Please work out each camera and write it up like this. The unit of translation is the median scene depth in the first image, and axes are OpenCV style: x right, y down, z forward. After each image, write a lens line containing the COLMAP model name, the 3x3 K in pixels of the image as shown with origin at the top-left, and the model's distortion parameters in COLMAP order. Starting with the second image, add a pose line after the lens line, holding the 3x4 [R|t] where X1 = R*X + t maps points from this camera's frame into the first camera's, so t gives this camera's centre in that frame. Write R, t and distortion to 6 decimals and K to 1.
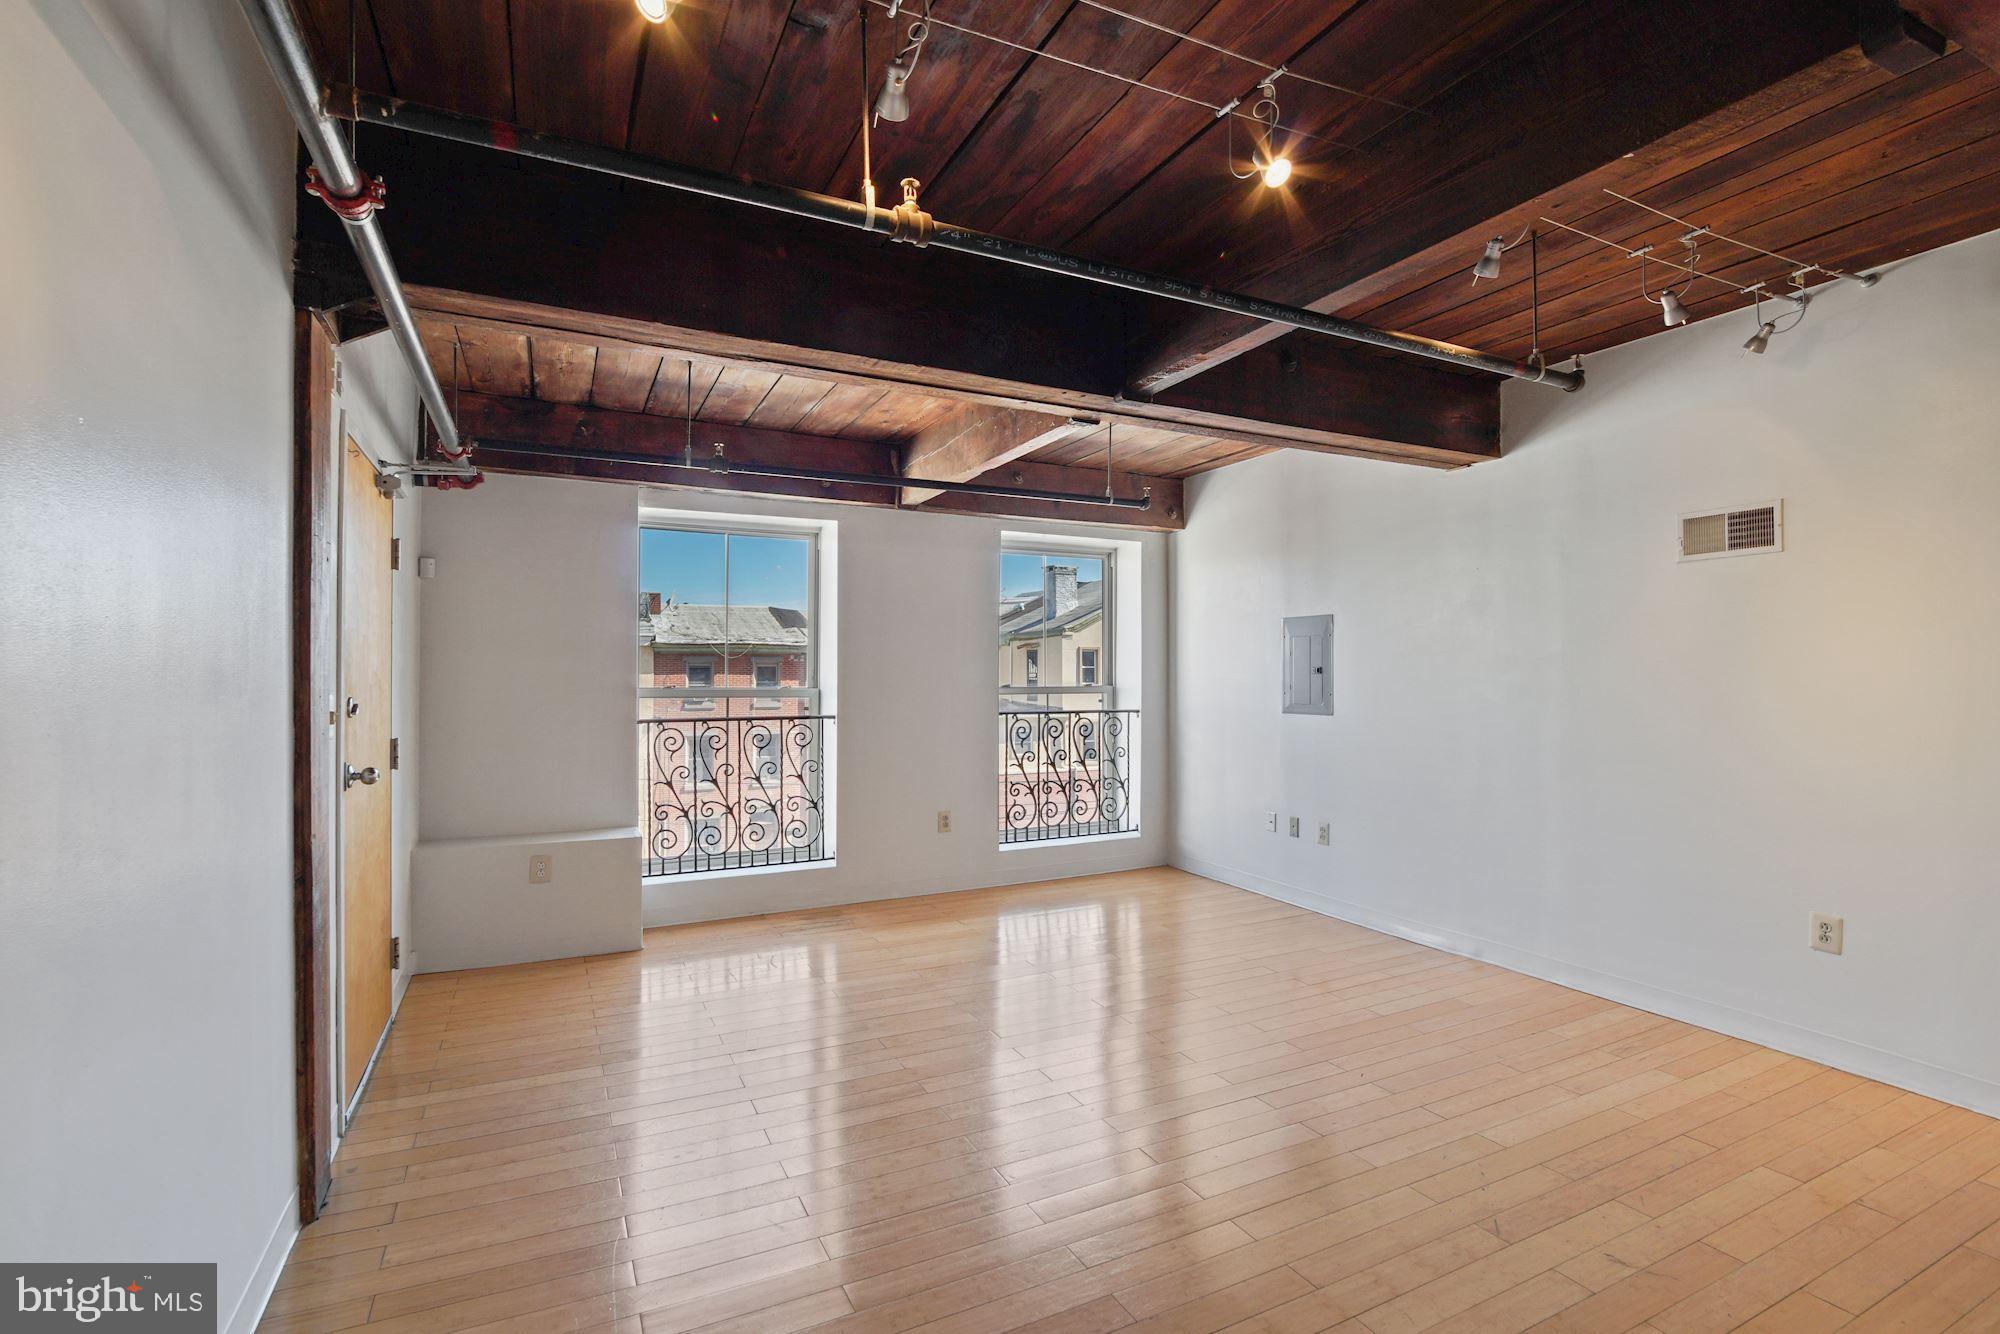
lens RADIAL K [[887.8, 0, 1000.6], [0, 887.8, 661.3], [0, 0, 1]] dist [-0.016730, 0.000057]
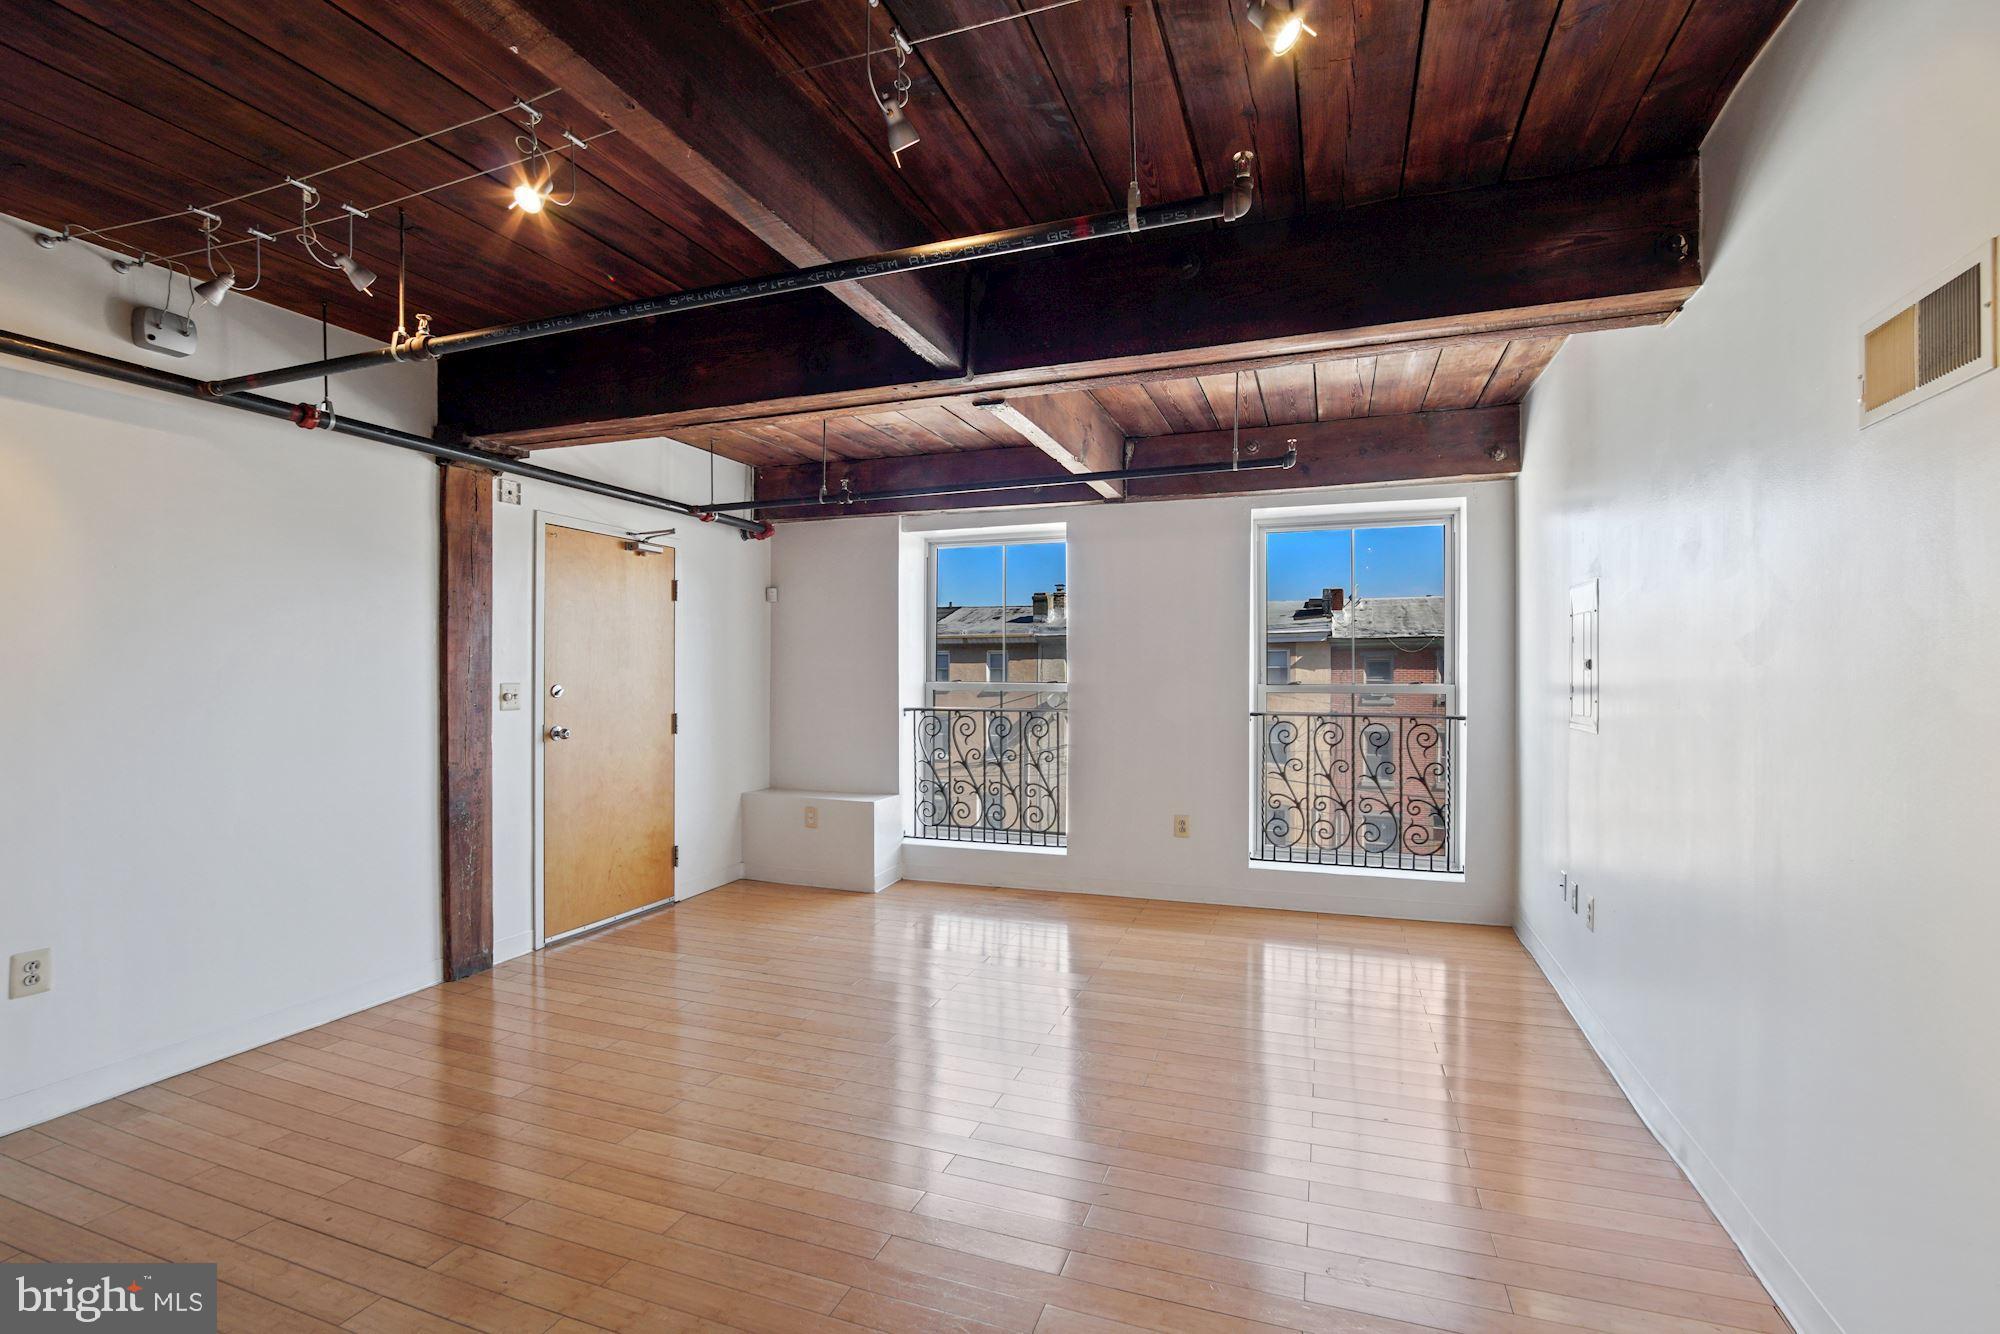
lens RADIAL K [[887.8, 0, 1058.4], [0, 887.8, 658.8], [0, 0, 1]] dist [-0.016730, 0.000057]
pose [[0.705829, -0.009036, -0.708325, 0.587849], [0.011728, 0.999931, -0.001069, 0.002537], [0.708285, -0.007553, 0.705886, 0.277624]]
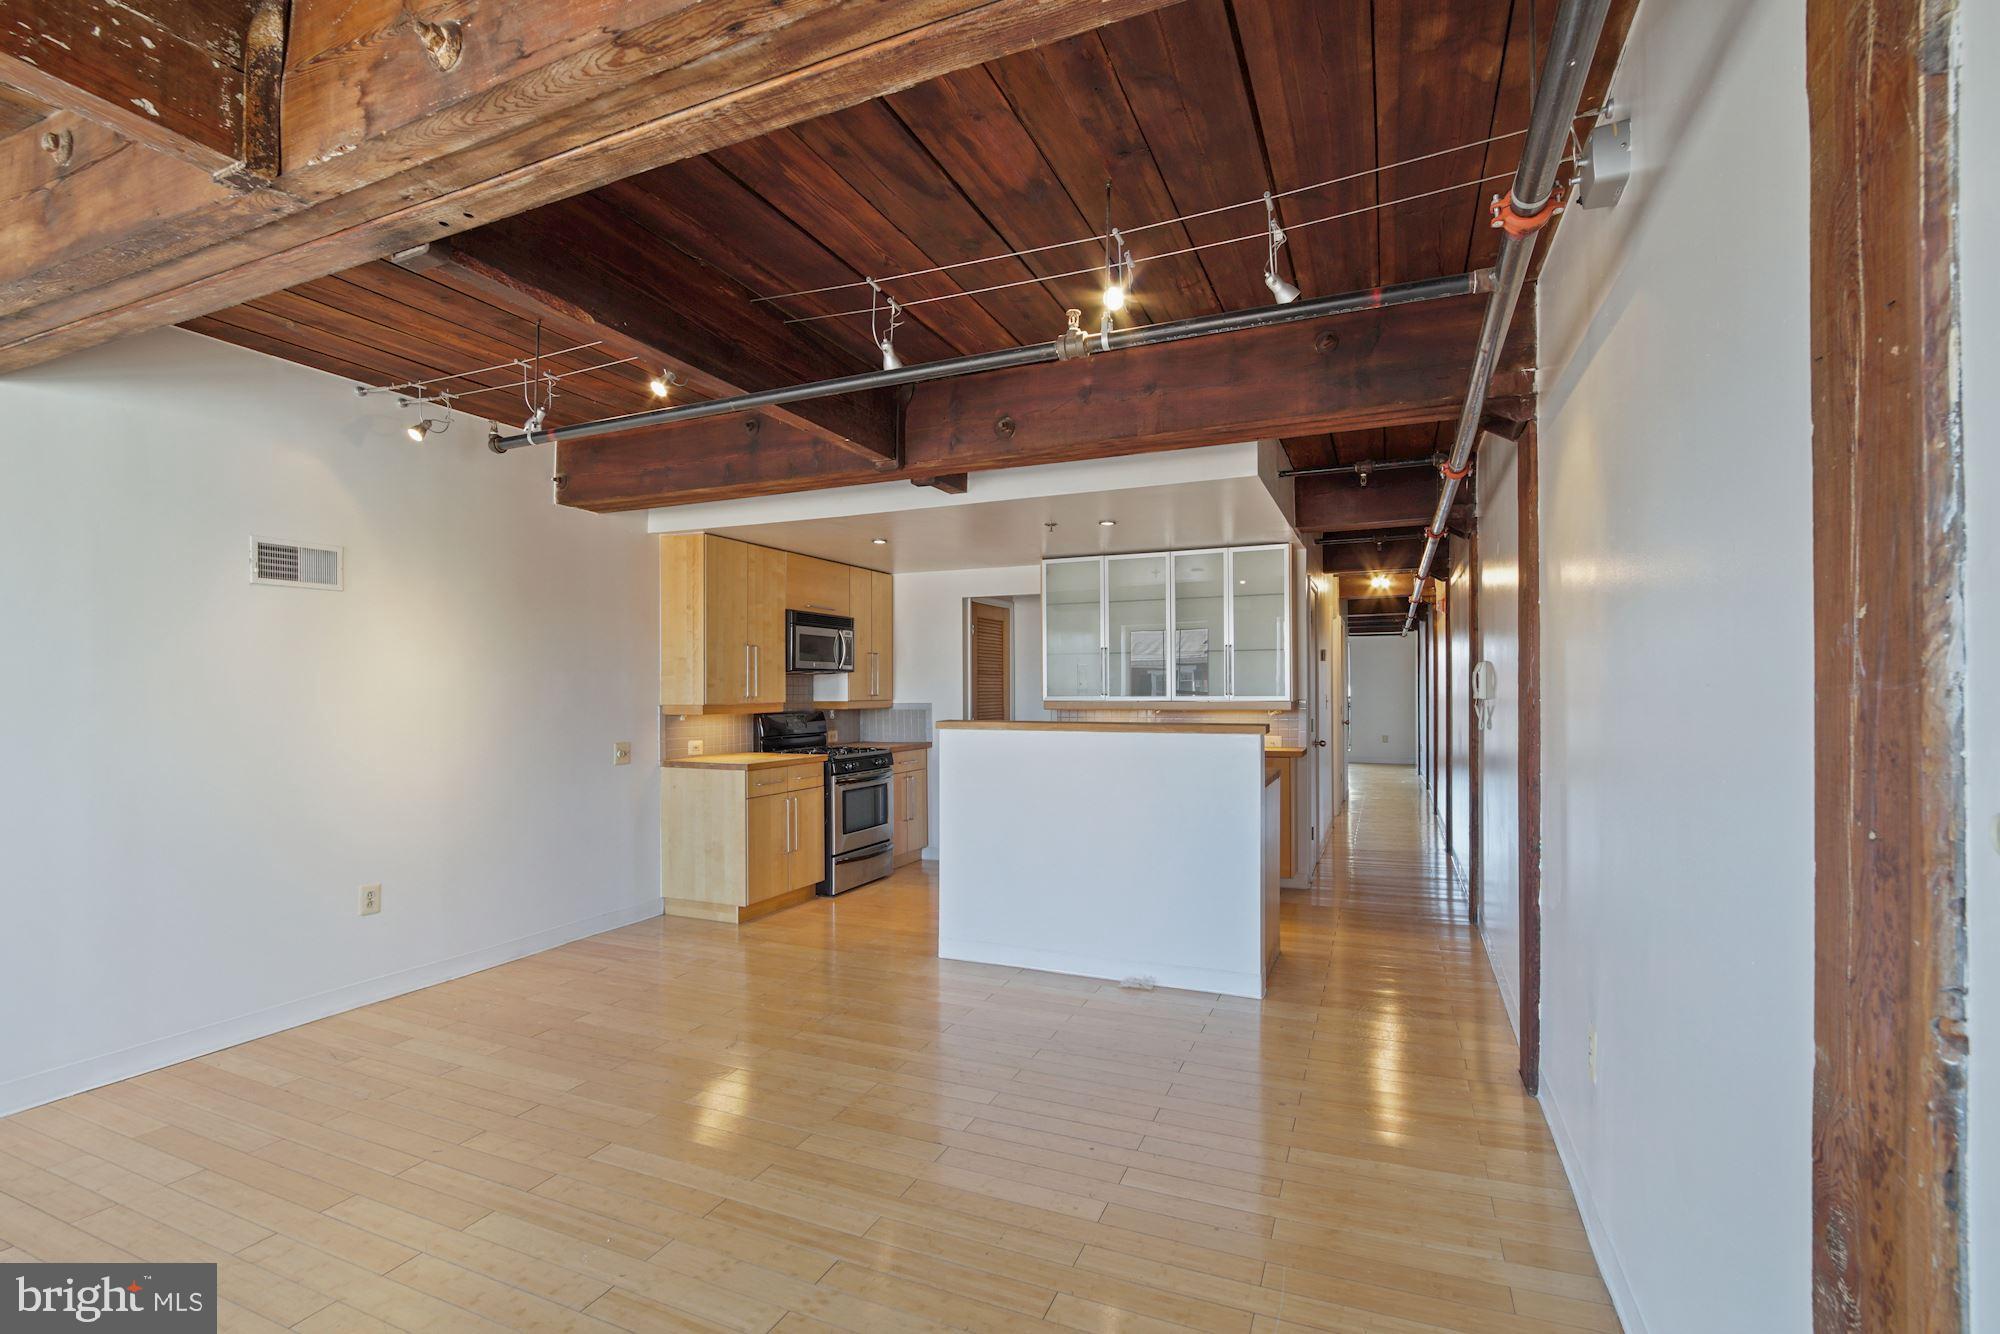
lens RADIAL K [[887.8, 0, 998.1], [0, 887.8, 677.3], [0, 0, 1]] dist [-0.016730, 0.000057]
pose [[-0.625449, 0.006945, 0.780234, -0.400256], [-0.012854, 0.999733, -0.019203, 0.001204], [-0.780159, -0.022040, -0.625193, 0.706620]]
